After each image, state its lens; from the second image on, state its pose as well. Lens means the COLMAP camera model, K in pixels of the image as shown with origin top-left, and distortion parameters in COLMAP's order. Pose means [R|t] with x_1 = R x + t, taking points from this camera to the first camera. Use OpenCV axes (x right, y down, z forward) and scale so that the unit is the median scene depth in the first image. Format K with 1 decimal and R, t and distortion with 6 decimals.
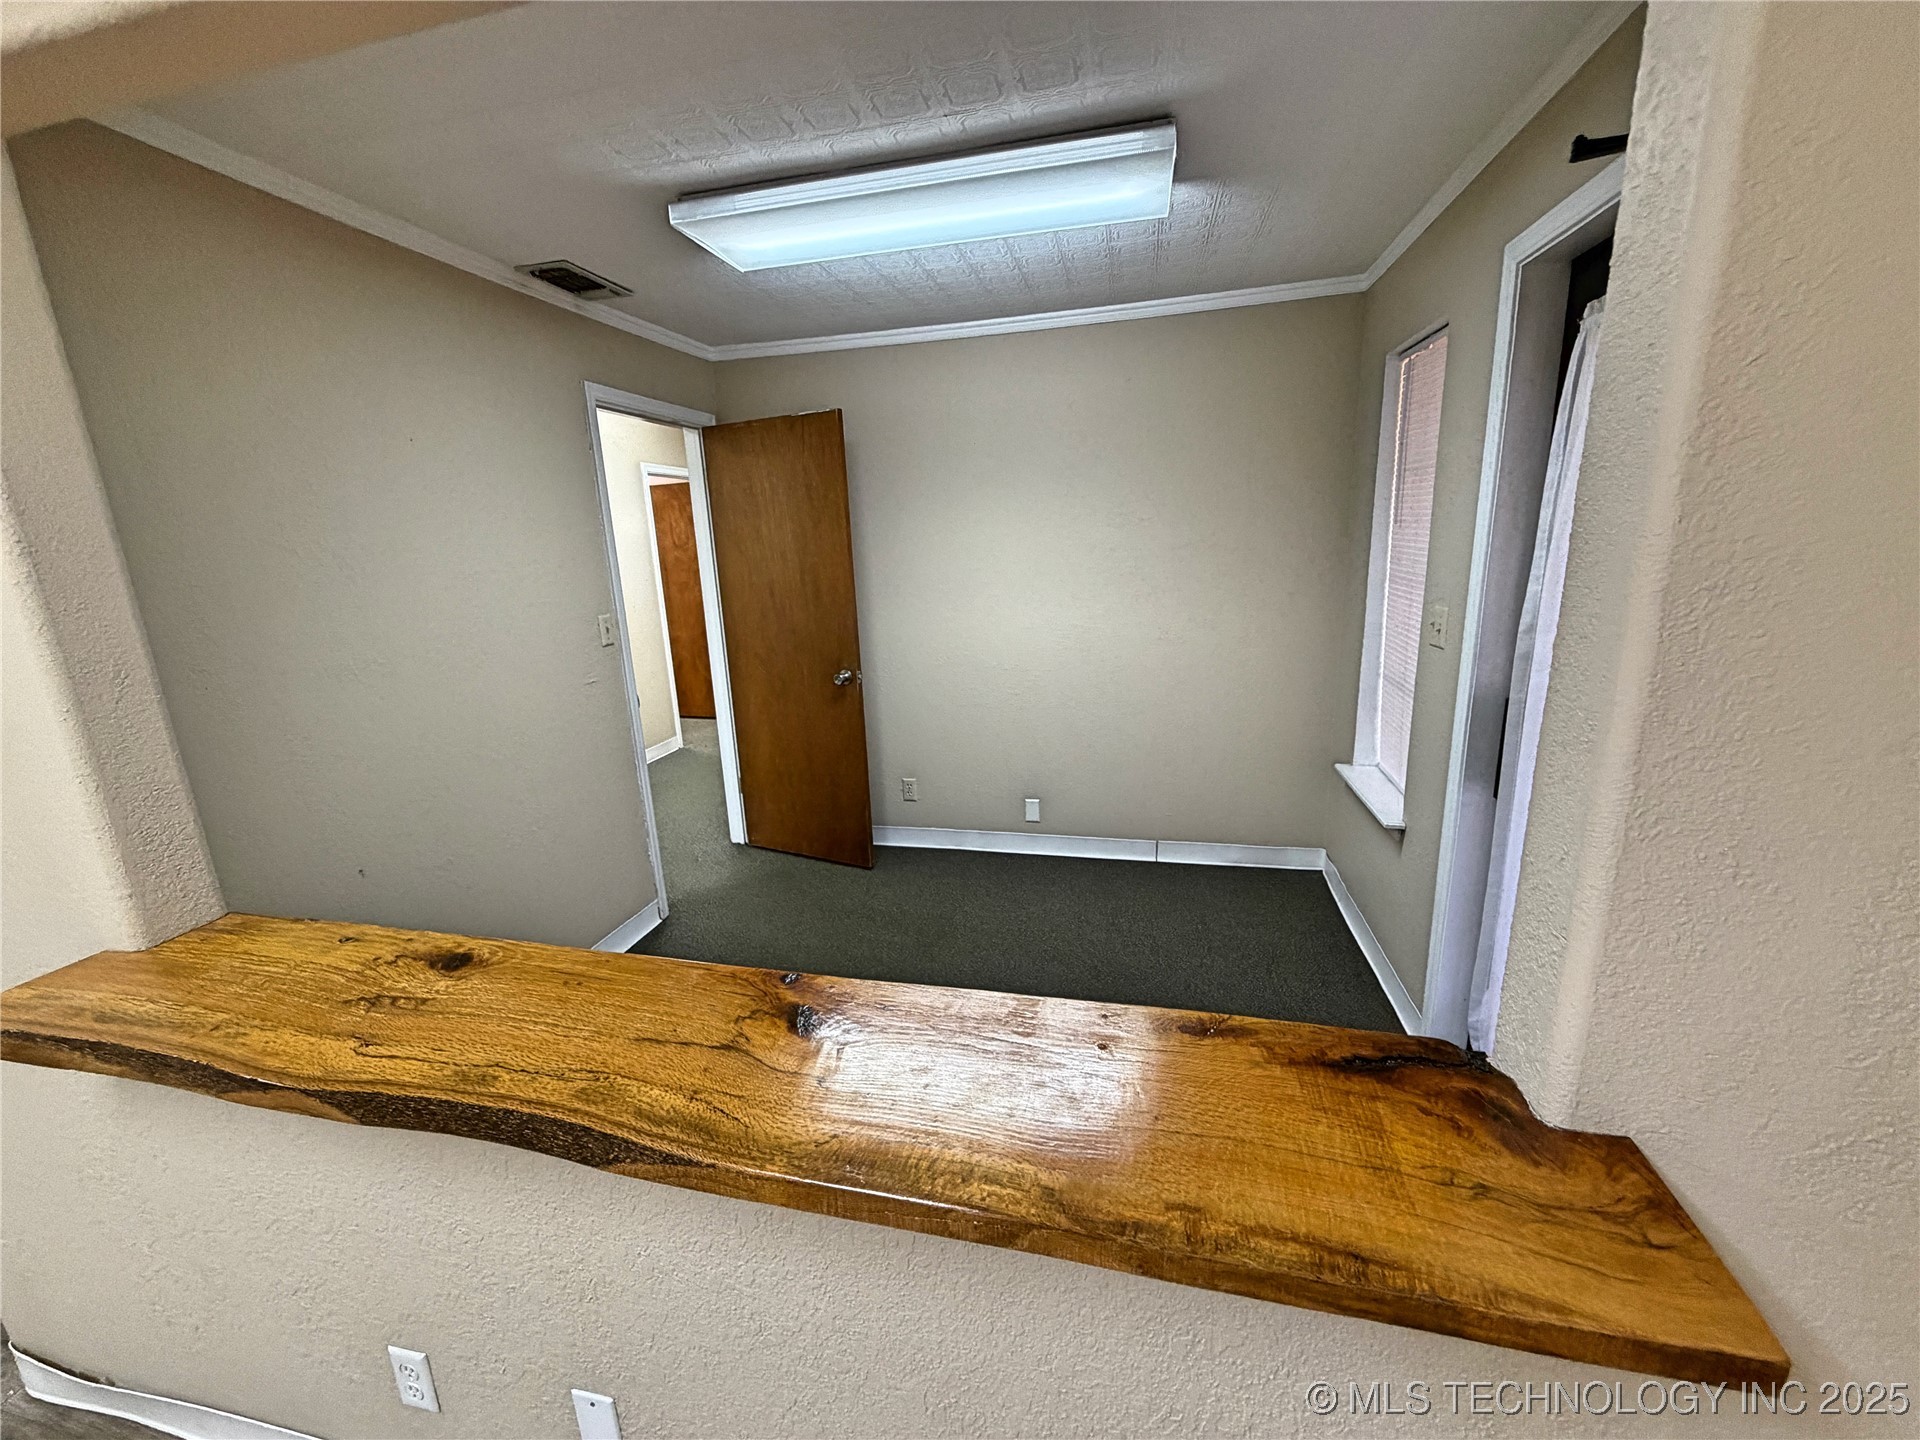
lens RADIAL K [[777.6, 0, 968.2], [0, 777.6, 721.2], [0, 0, 1]] dist [-0.002562, -0.000066]
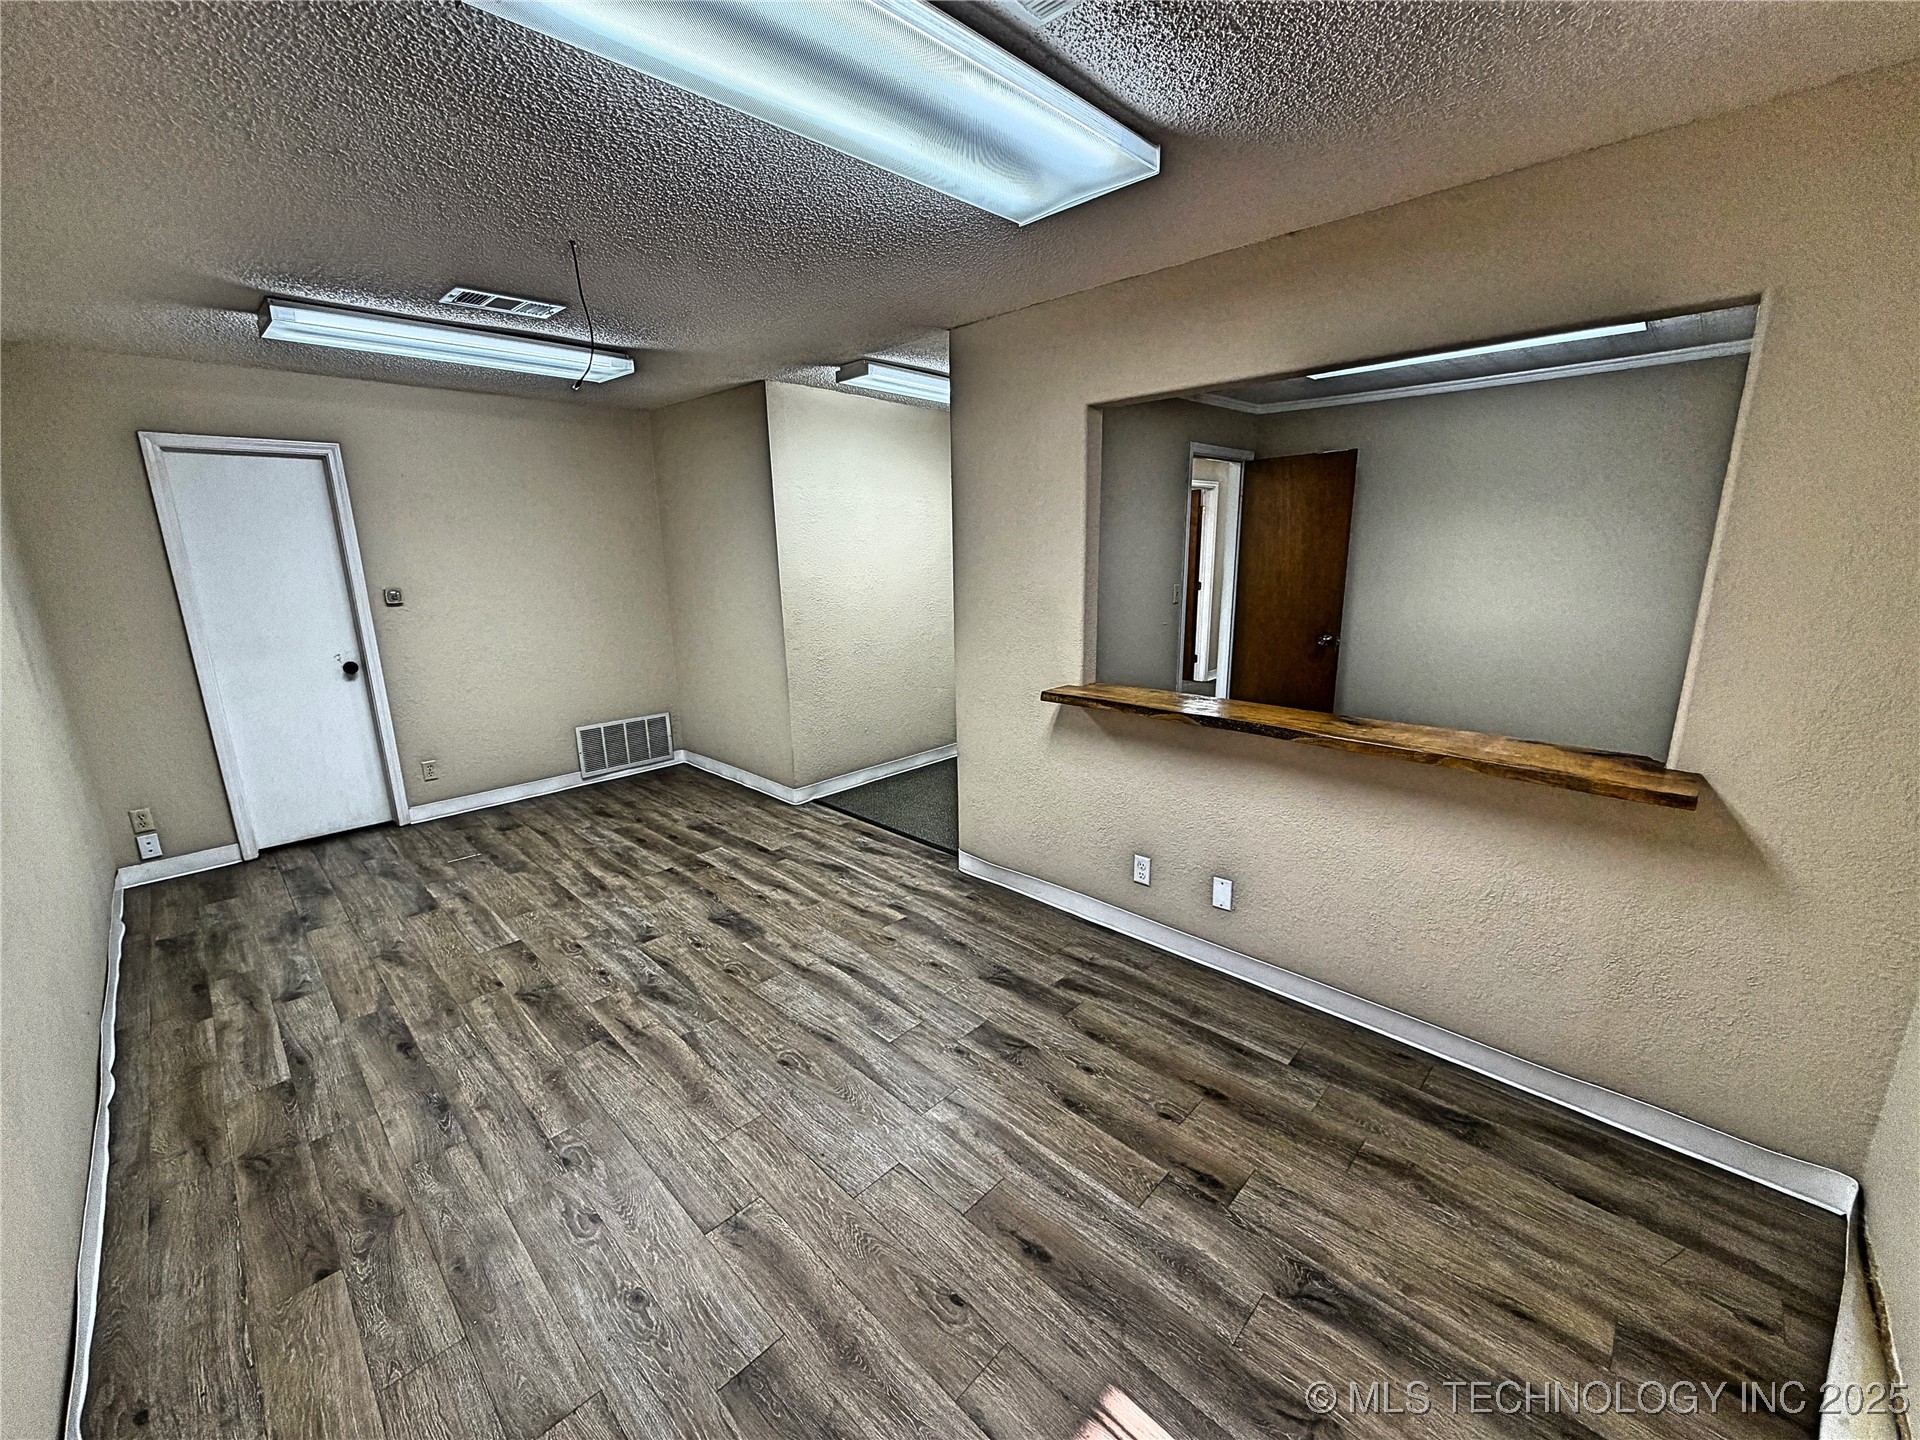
lens RADIAL K [[777.6, 0, 955.3], [0, 777.6, 724.4], [0, 0, 1]] dist [-0.002562, -0.000066]
pose [[0.854724, 0.140460, -0.499717, -0.010531], [-0.135608, 0.989683, 0.046232, 0.118842], [0.501055, 0.028250, 0.864954, -0.535486]]
